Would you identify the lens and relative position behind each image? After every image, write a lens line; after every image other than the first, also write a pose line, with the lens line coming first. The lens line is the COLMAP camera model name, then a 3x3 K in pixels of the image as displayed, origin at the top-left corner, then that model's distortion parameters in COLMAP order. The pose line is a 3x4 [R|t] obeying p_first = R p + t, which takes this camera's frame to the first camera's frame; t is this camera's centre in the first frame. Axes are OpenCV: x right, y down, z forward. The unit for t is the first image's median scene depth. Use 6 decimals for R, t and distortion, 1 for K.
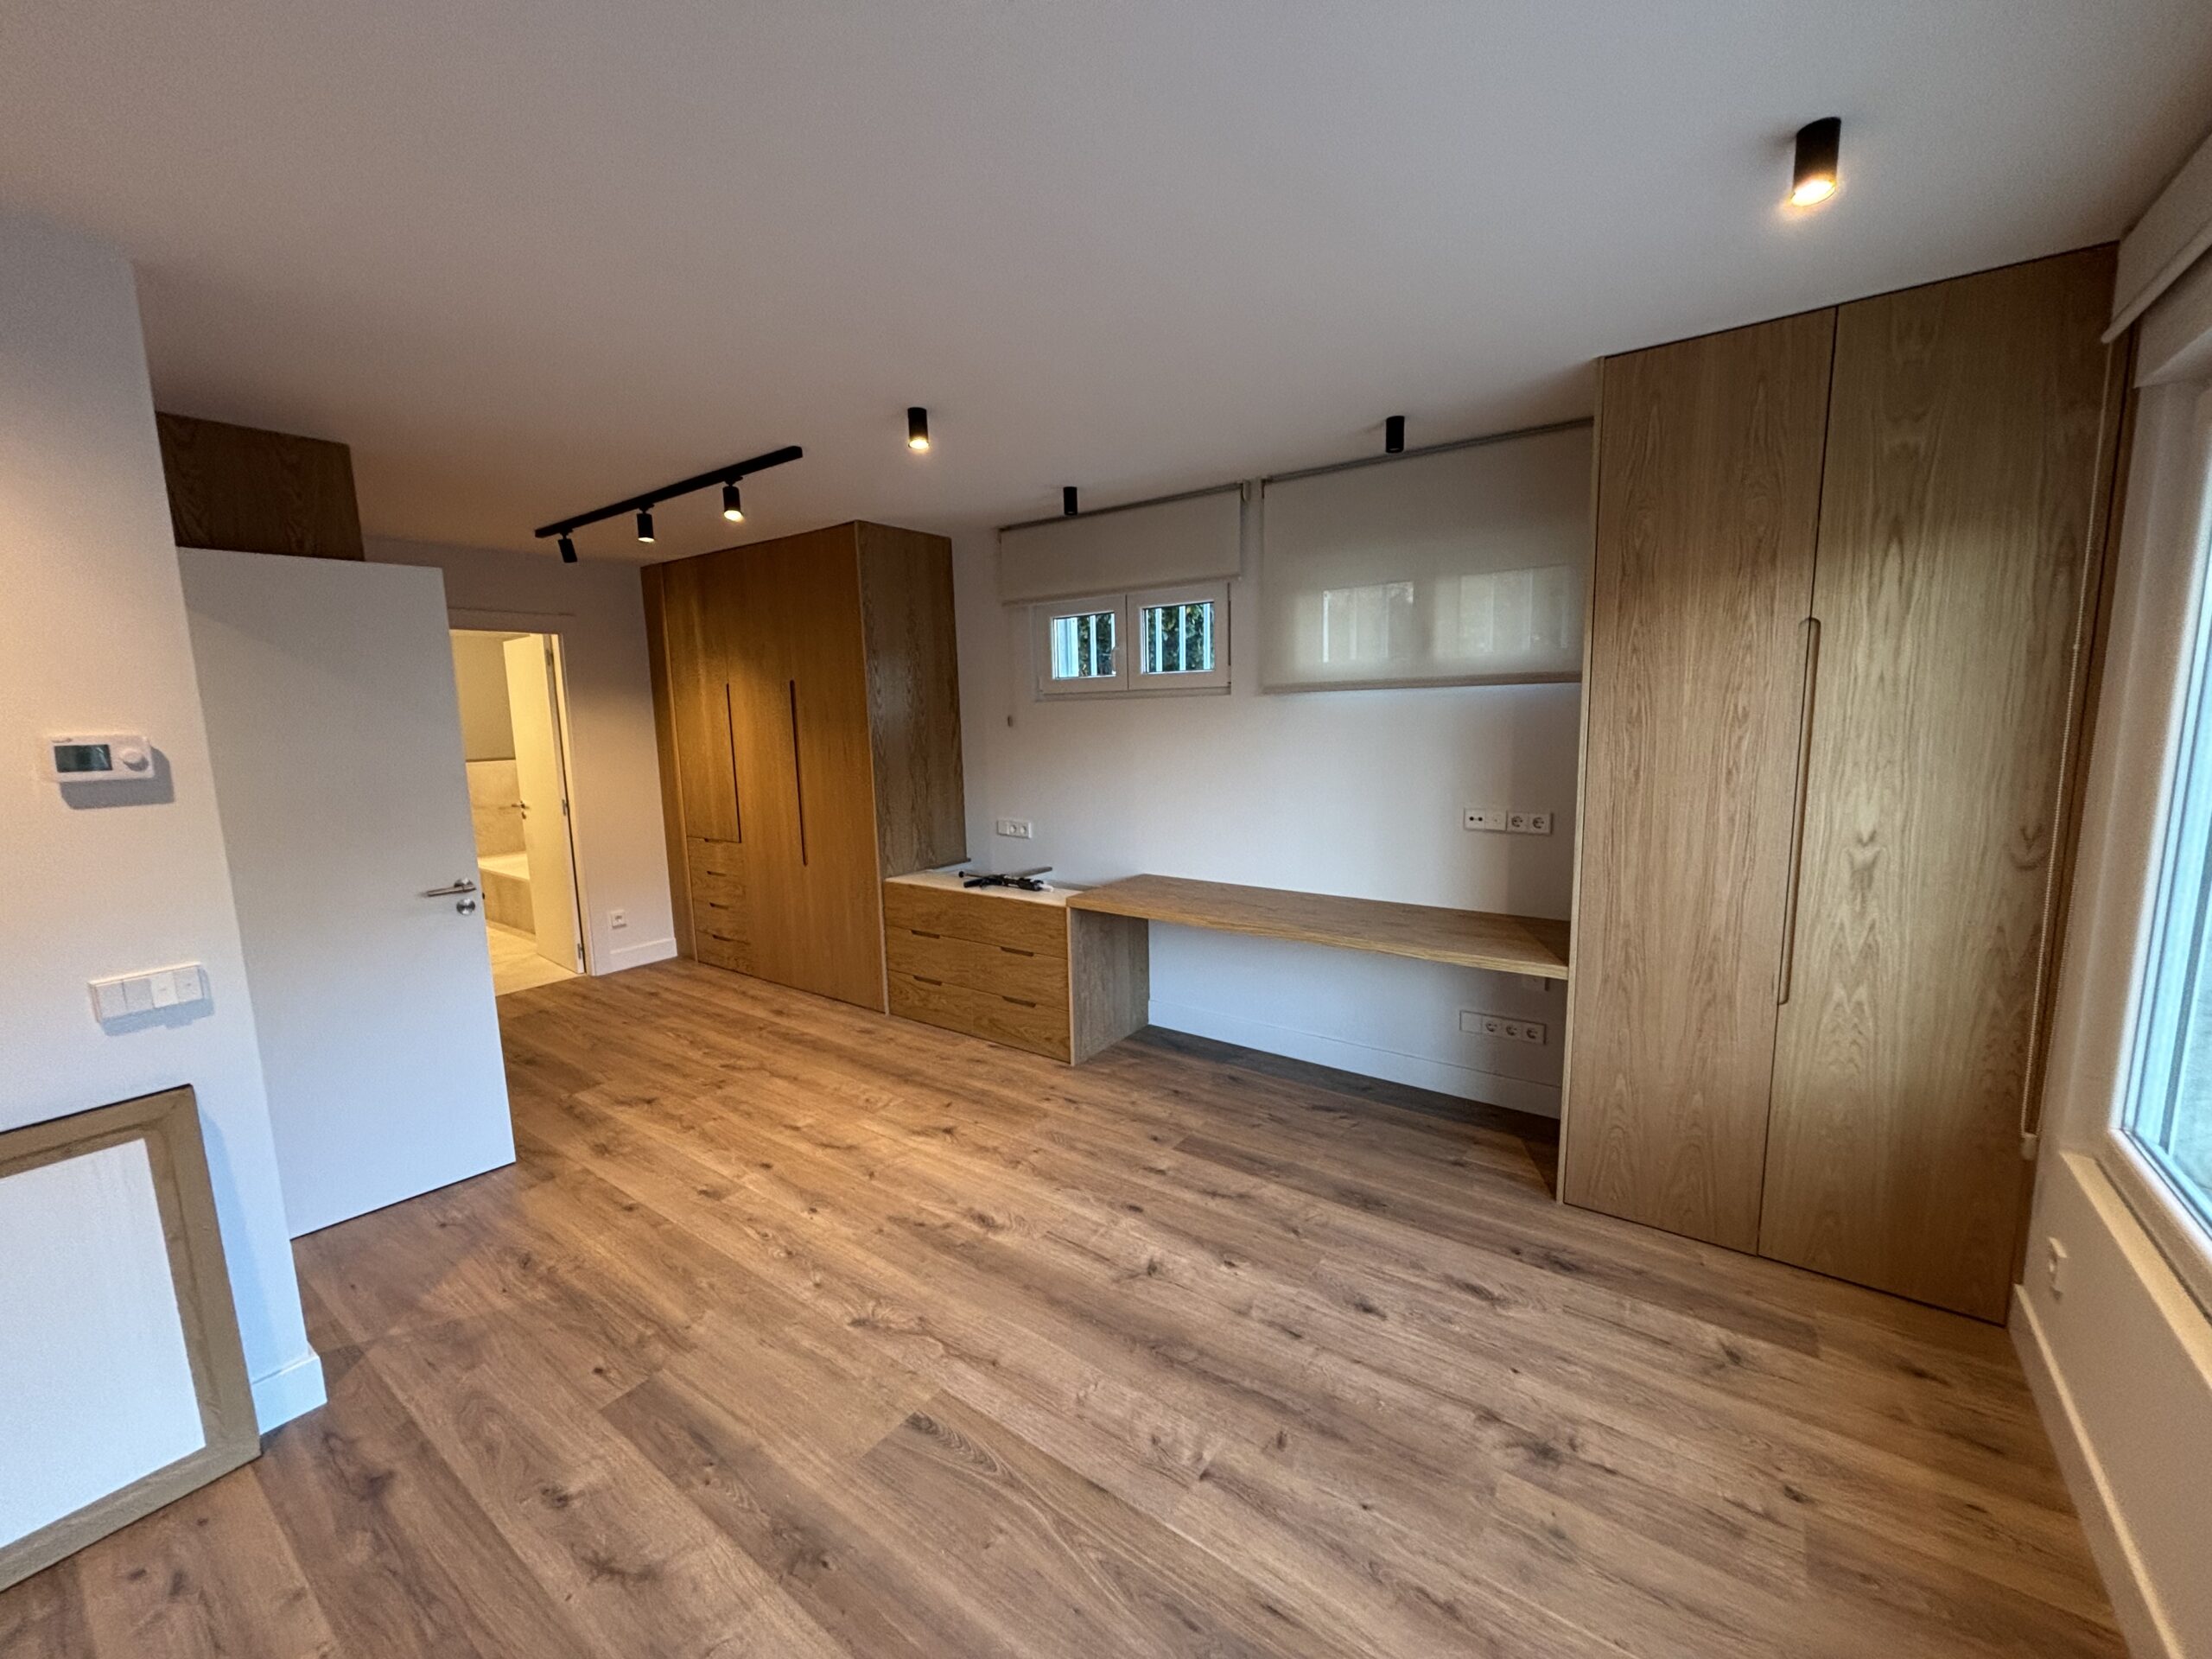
lens RADIAL K [[886.5, 0, 1107.0], [0, 886.5, 835.8], [0, 0, 1]] dist [0.000340, 0.001023]
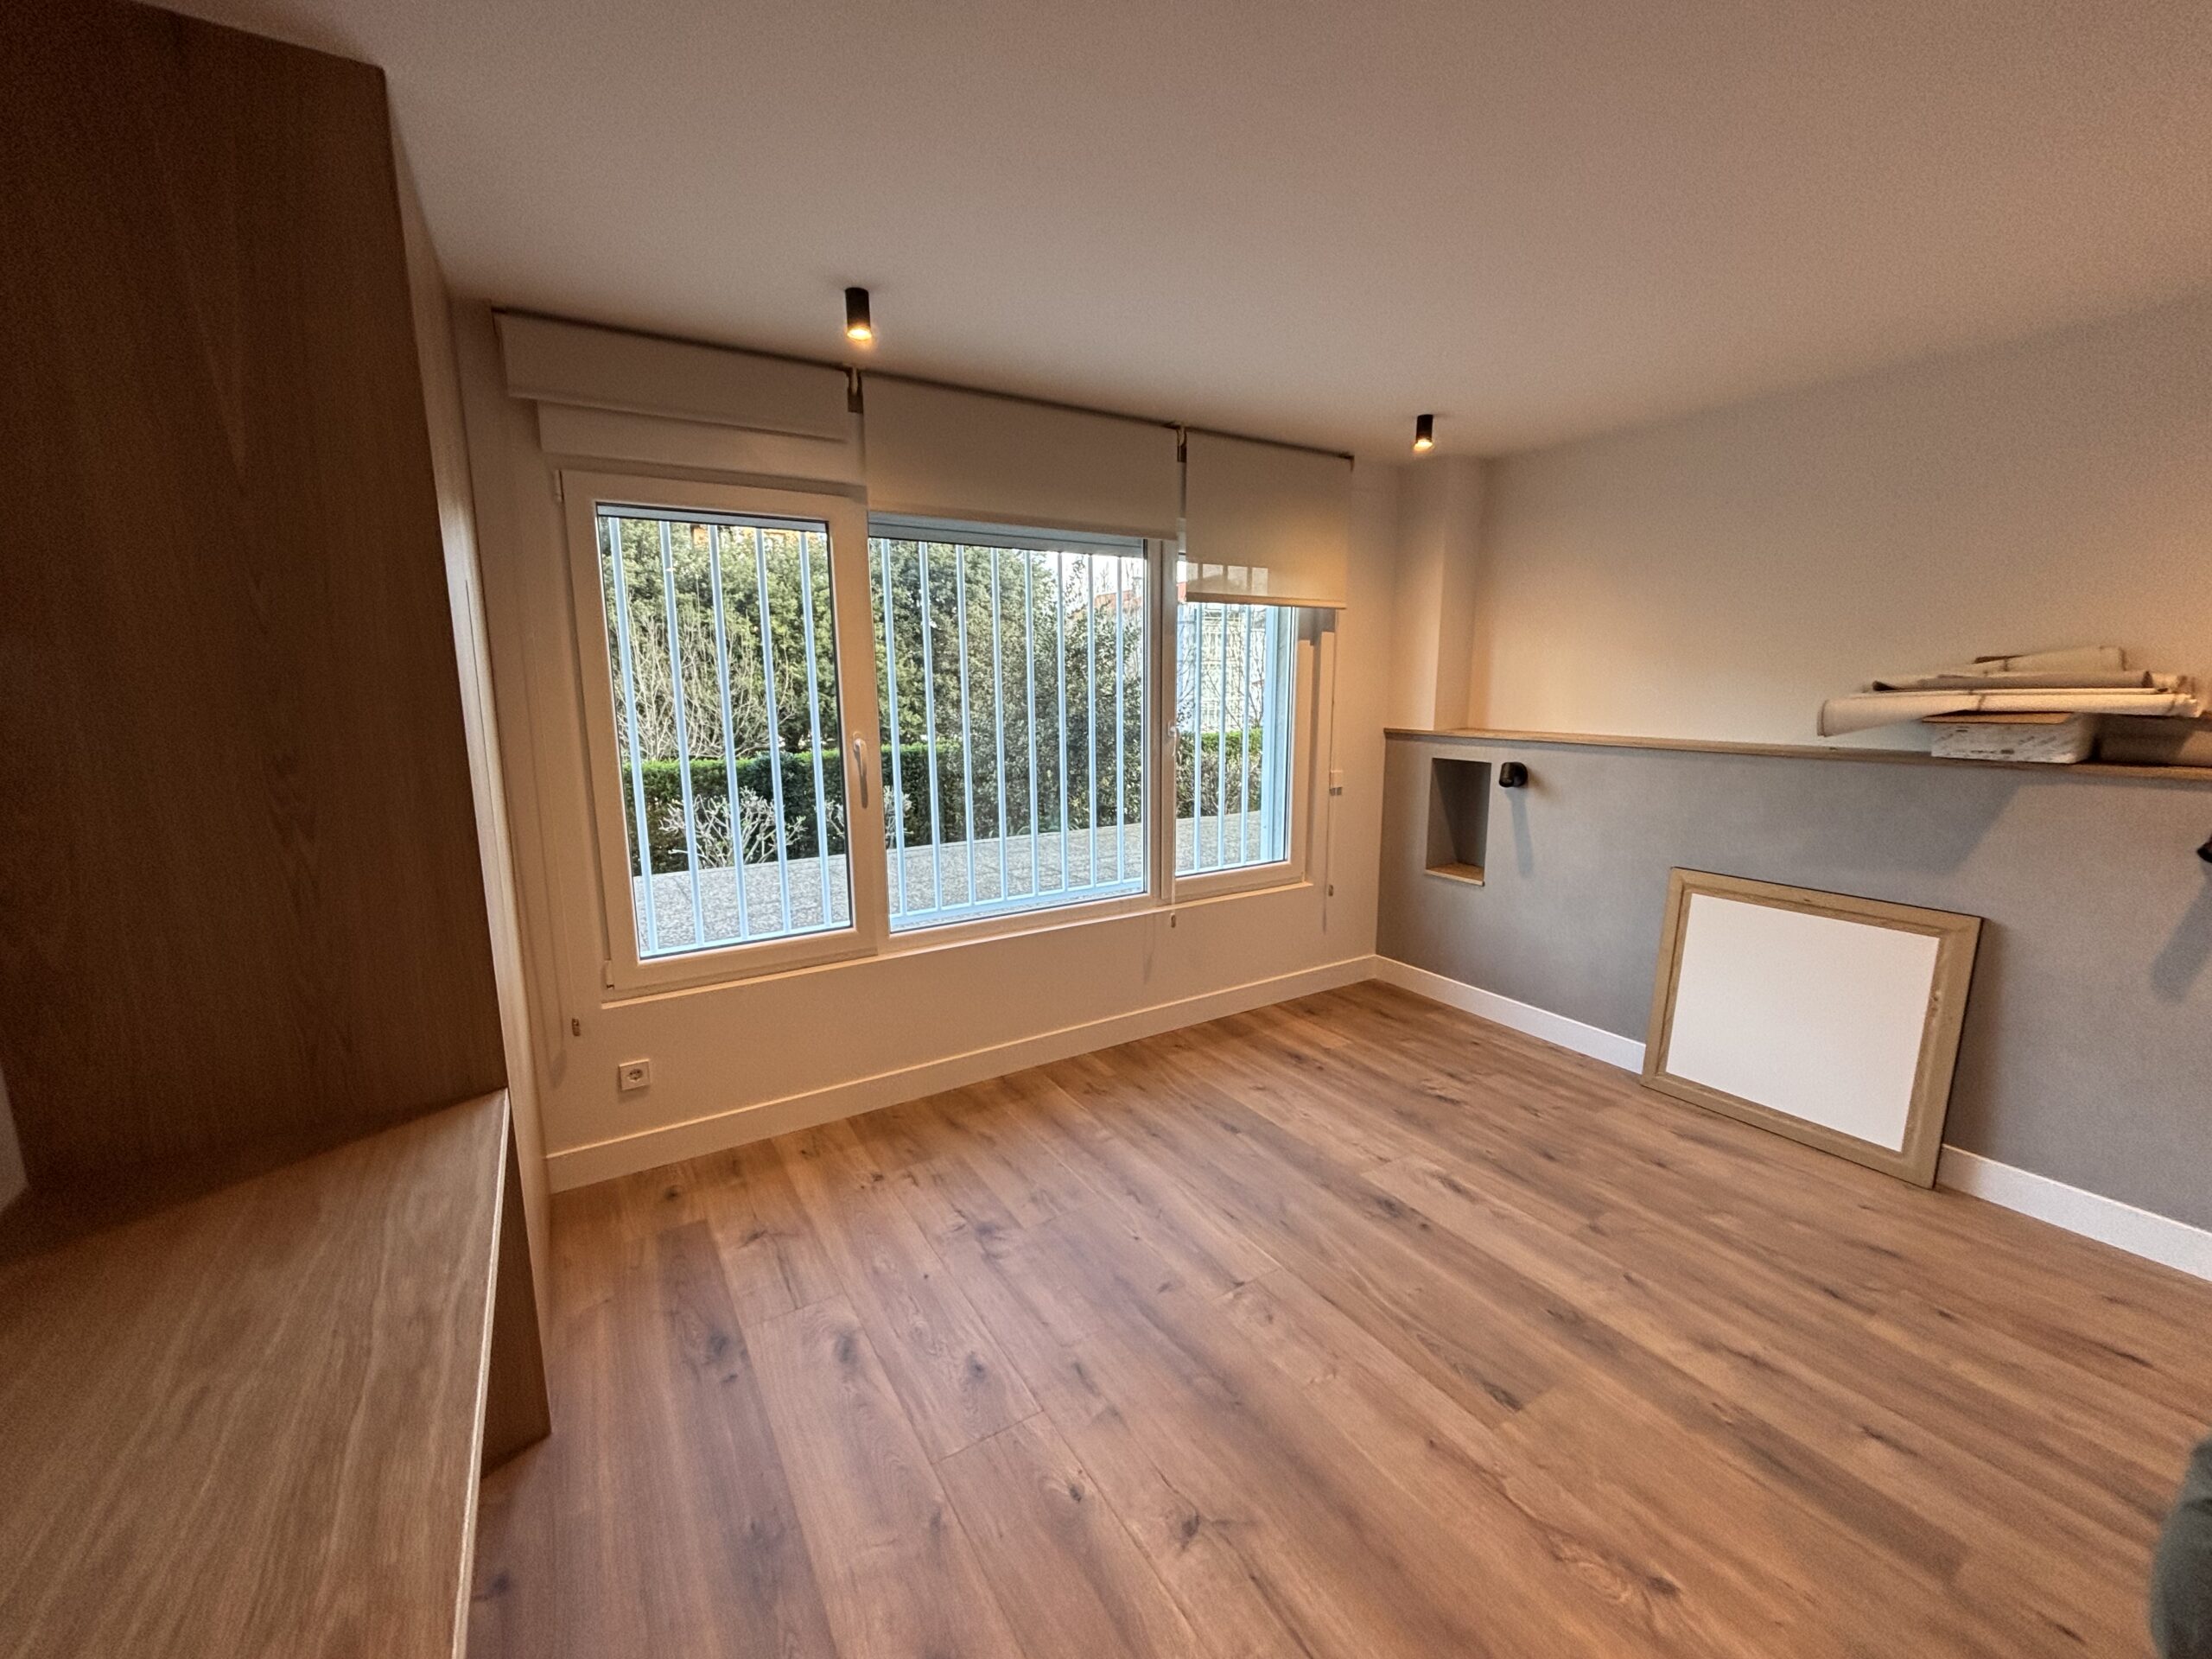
lens RADIAL K [[886.5, 0, 1108.2], [0, 886.5, 825.8], [0, 0, 1]] dist [0.000340, 0.001023]
pose [[-0.927377, -0.033066, 0.372665, -0.148338], [0.082056, 0.953857, 0.288830, -0.242163], [-0.365020, 0.298434, -0.881872, 1.820934]]
